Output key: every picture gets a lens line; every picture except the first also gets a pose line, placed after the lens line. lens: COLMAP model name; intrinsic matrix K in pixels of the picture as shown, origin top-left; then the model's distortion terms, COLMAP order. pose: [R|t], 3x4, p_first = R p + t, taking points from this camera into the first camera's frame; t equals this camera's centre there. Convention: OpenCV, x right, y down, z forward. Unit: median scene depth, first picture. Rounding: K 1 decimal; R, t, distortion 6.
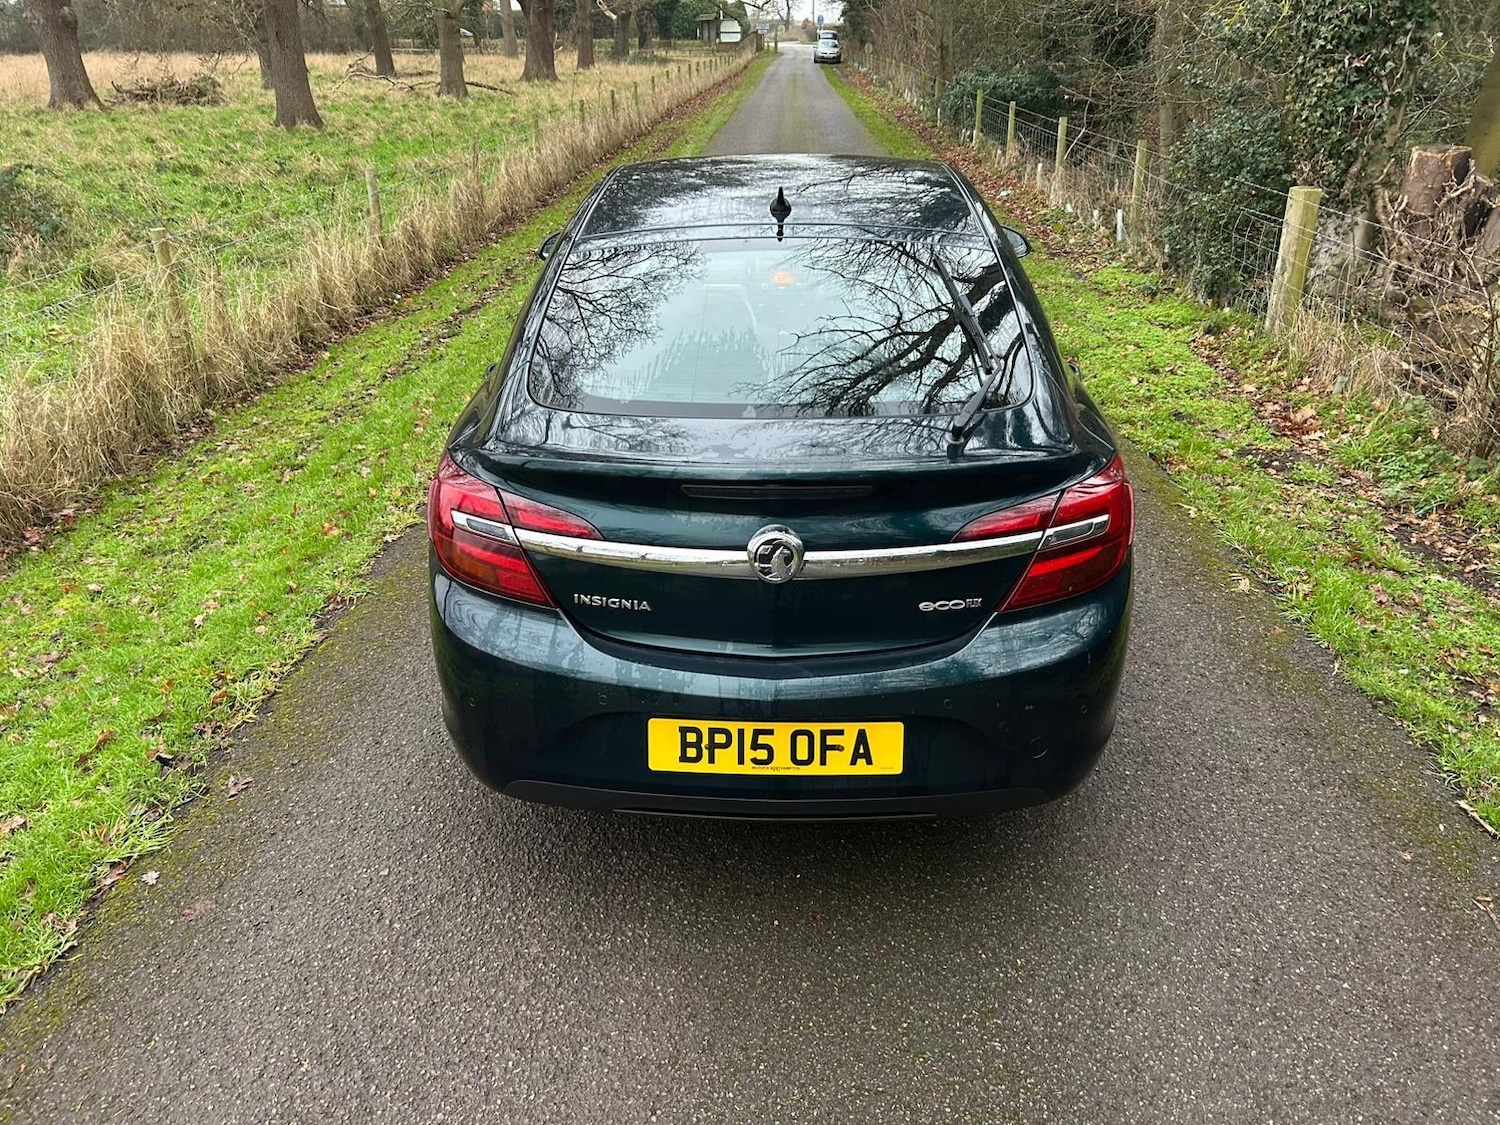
lens RADIAL K [[1119.1, 0, 740.5], [0, 1119.1, 568.9], [0, 0, 1]] dist [0.051018, -0.053891]
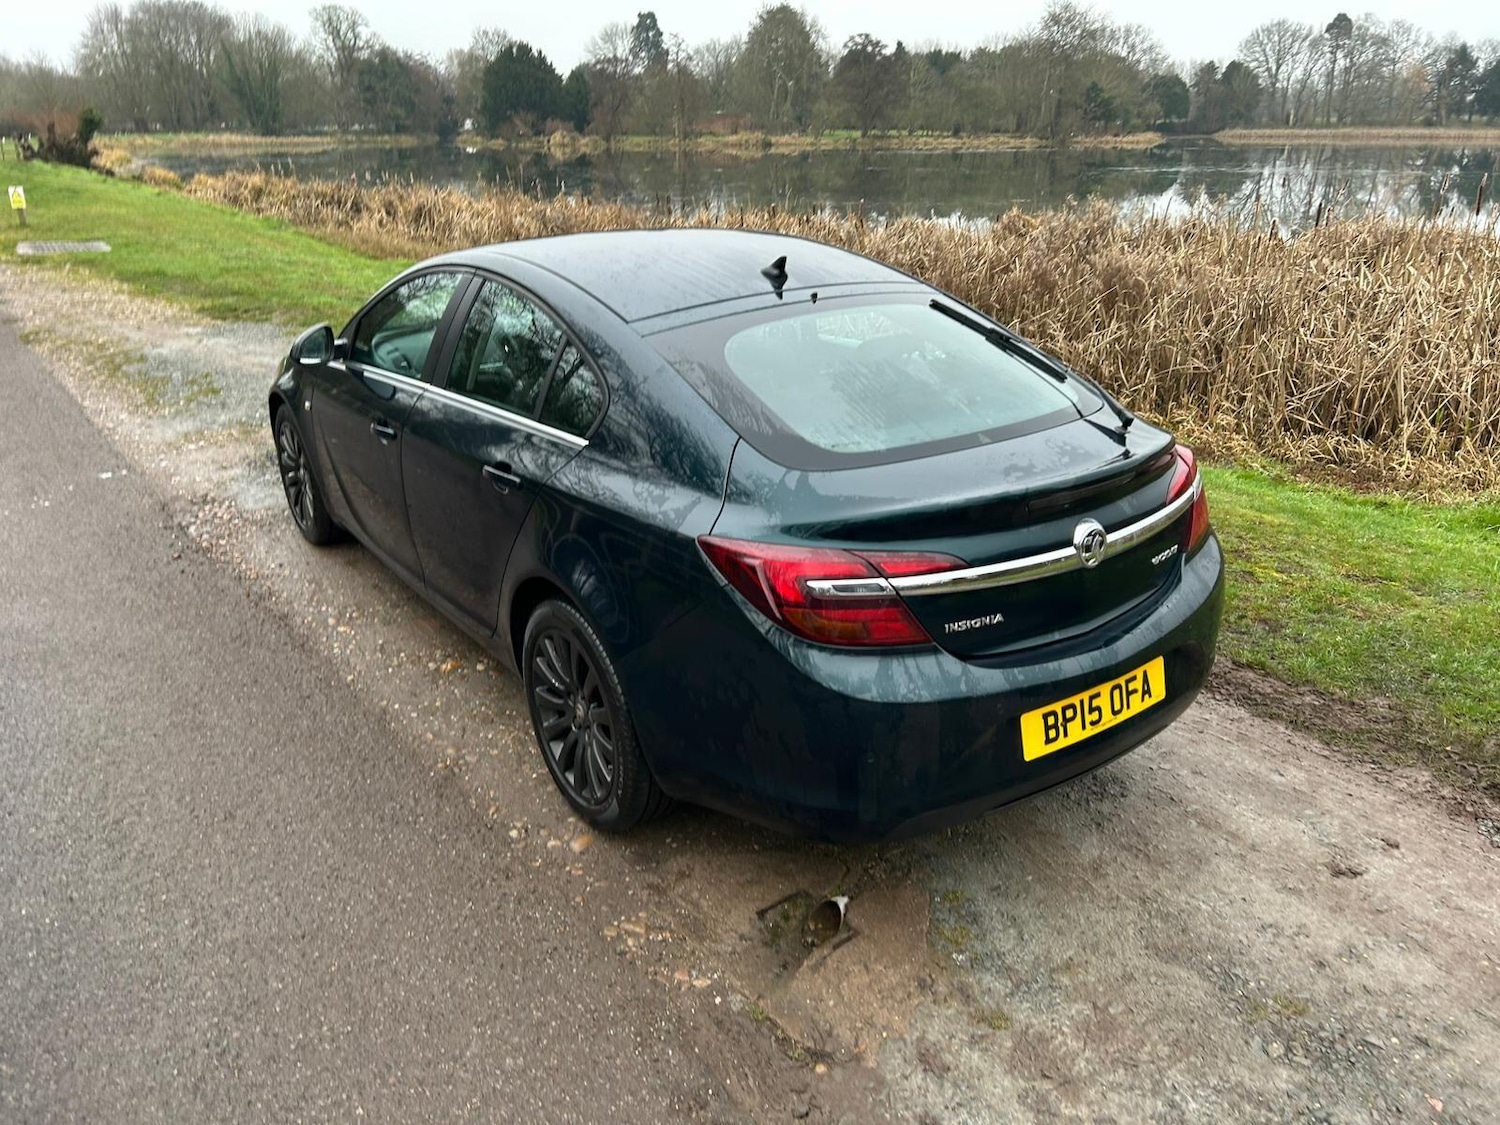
lens RADIAL K [[1119.1, 0, 746.1], [0, 1119.1, 549.4], [0, 0, 1]] dist [0.050388, -0.052633]
pose [[0.795849, -0.220026, 0.564104, -0.894713], [0.258888, 0.965839, 0.011476, -0.110207], [-0.547358, 0.136906, 0.825624, 0.204790]]
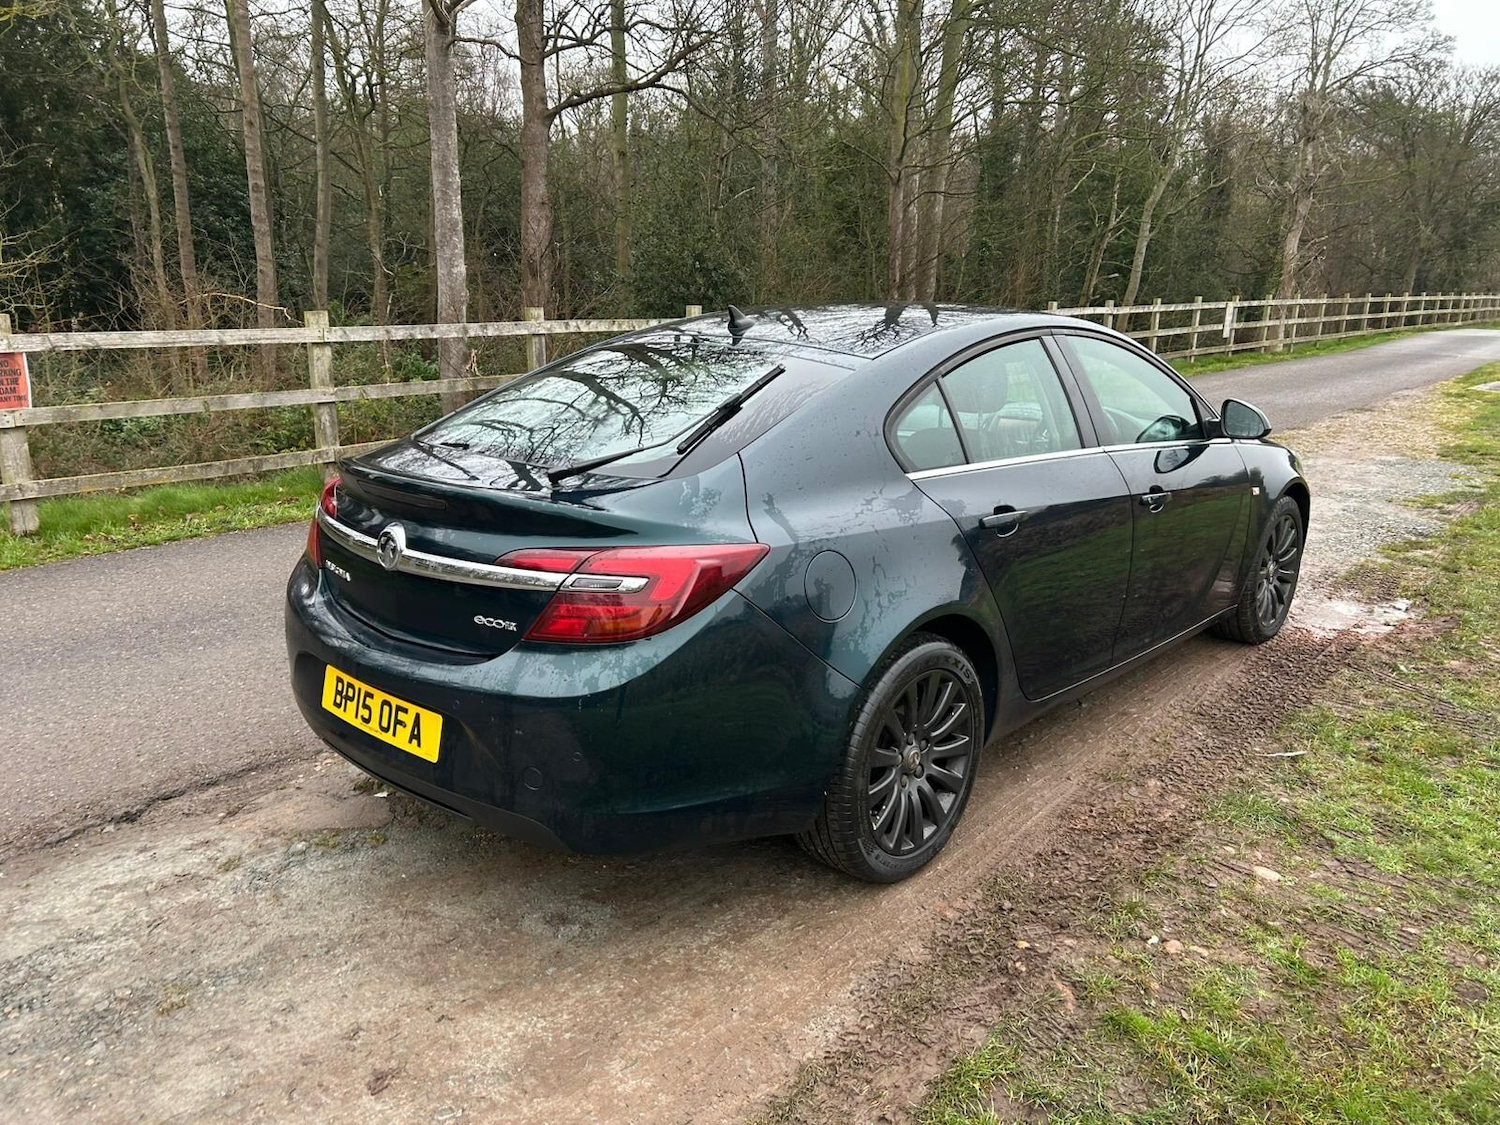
lens RADIAL K [[1129.2, 0, 734.8], [0, 1129.2, 580.3], [0, 0, 1]] dist [0.050050, -0.054292]
pose [[0.761178, 0.180505, -0.622918, 1.046549], [-0.285879, 0.955523, -0.072447, 0.004600], [0.582136, 0.233224, 0.778925, 0.250940]]
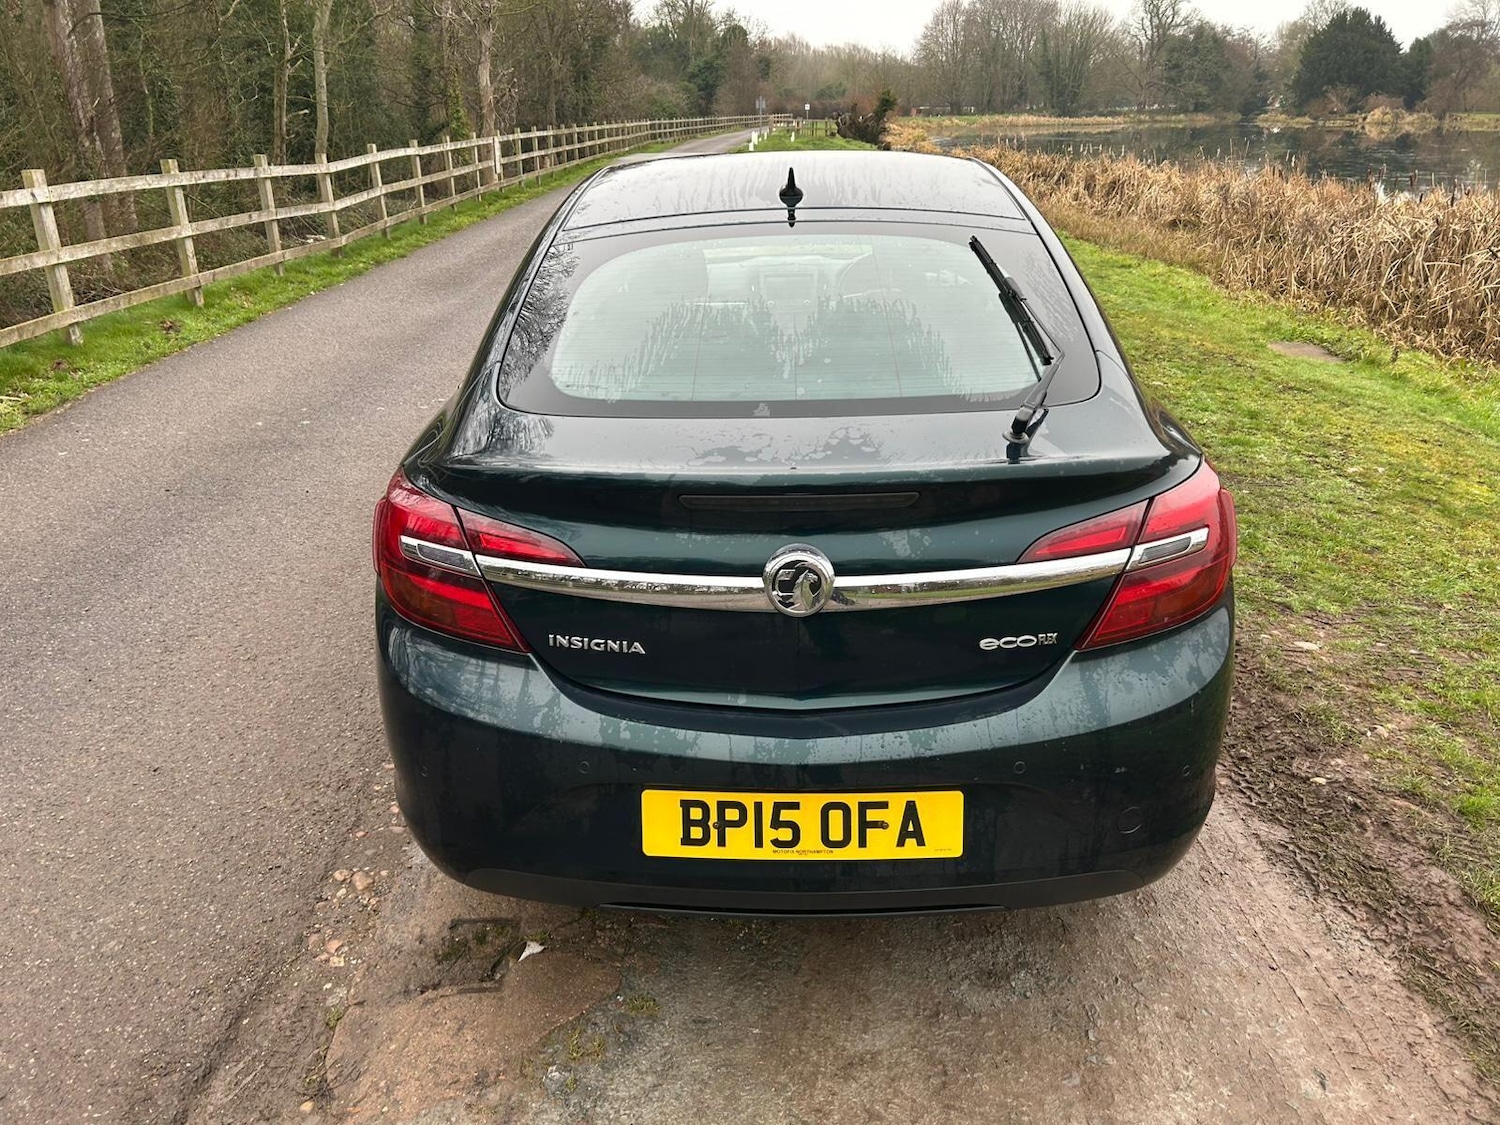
lens RADIAL K [[1128.5, 0, 739.5], [0, 1128.5, 542.8], [0, 0, 1]] dist [0.047025, -0.050273]
pose [[0.999905, -0.013464, -0.002892, -0.008008], [0.013238, 0.997635, -0.067451, 0.013315], [0.003794, 0.067406, 0.997718, 0.186585]]
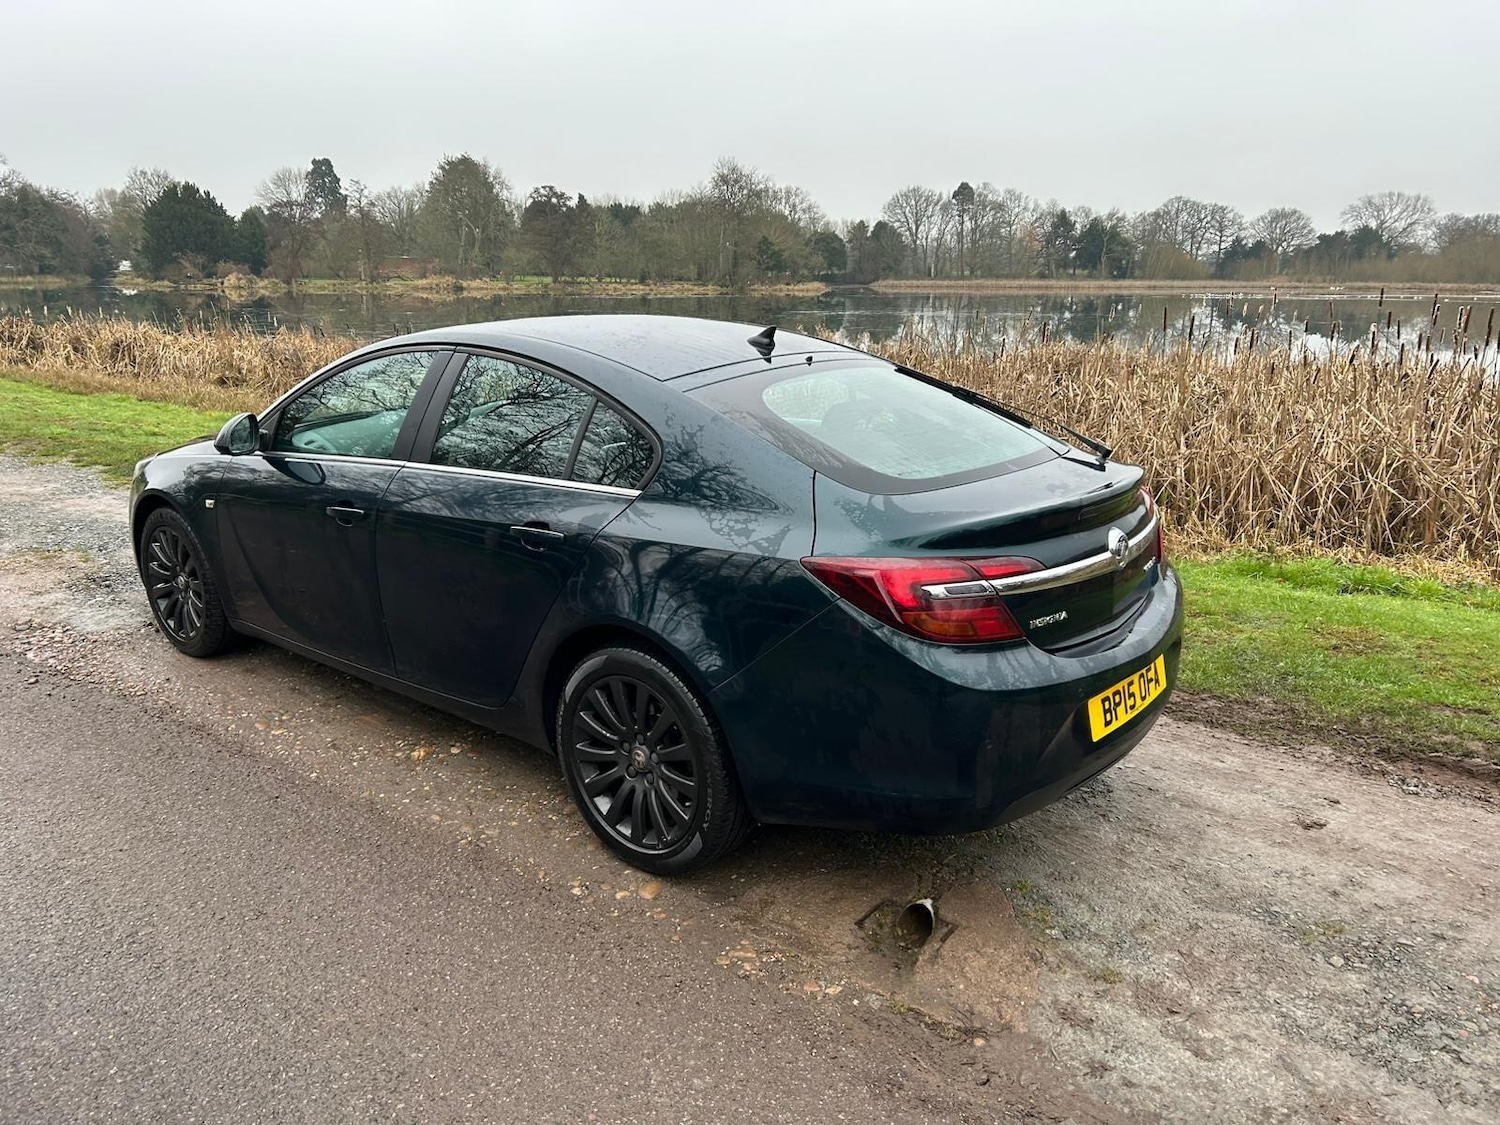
lens RADIAL K [[1117.3, 0, 734.8], [0, 1117.3, 567.4], [0, 0, 1]] dist [0.050001, -0.050230]
pose [[0.615844, -0.200928, 0.761816, -1.256399], [0.326581, 0.945054, -0.014749, -0.119075], [-0.716994, 0.257878, 0.647625, 0.431064]]
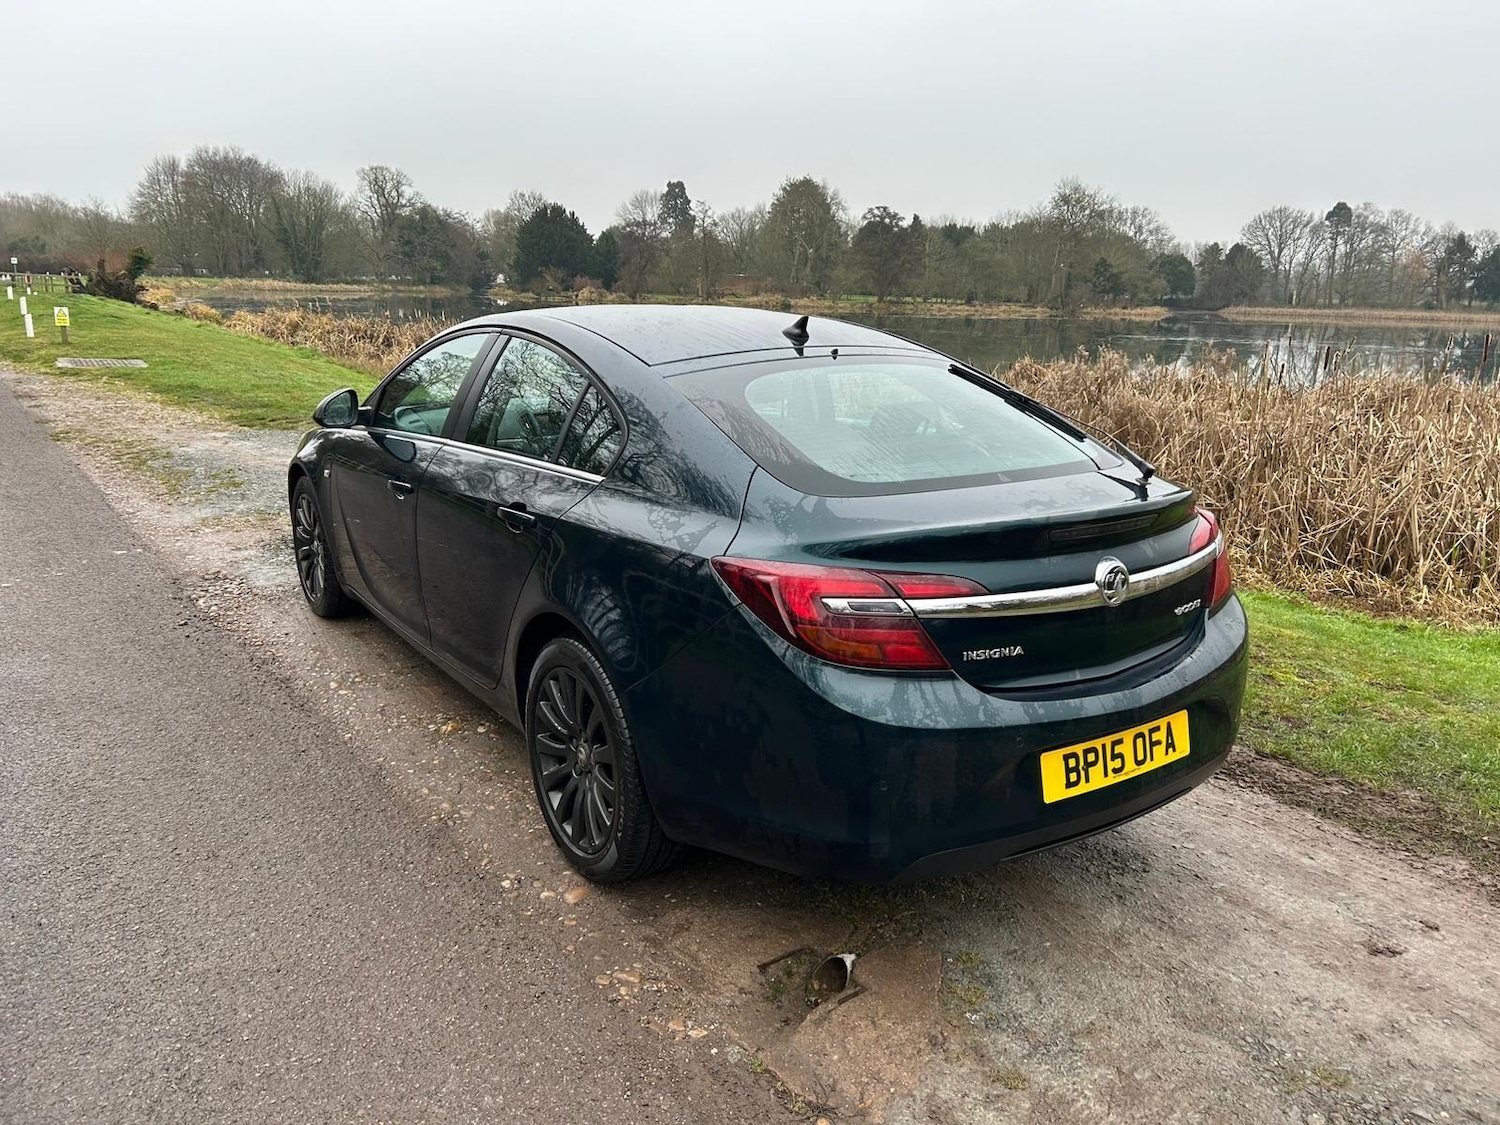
lens RADIAL K [[1118.9, 0, 743.9], [0, 1118.9, 567.0], [0, 0, 1]] dist [0.049437, -0.050895]
pose [[0.807501, -0.124630, 0.576549, -0.909183], [0.224088, 0.968961, -0.104396, 0.008532], [-0.545643, 0.213498, 0.810366, 0.246725]]
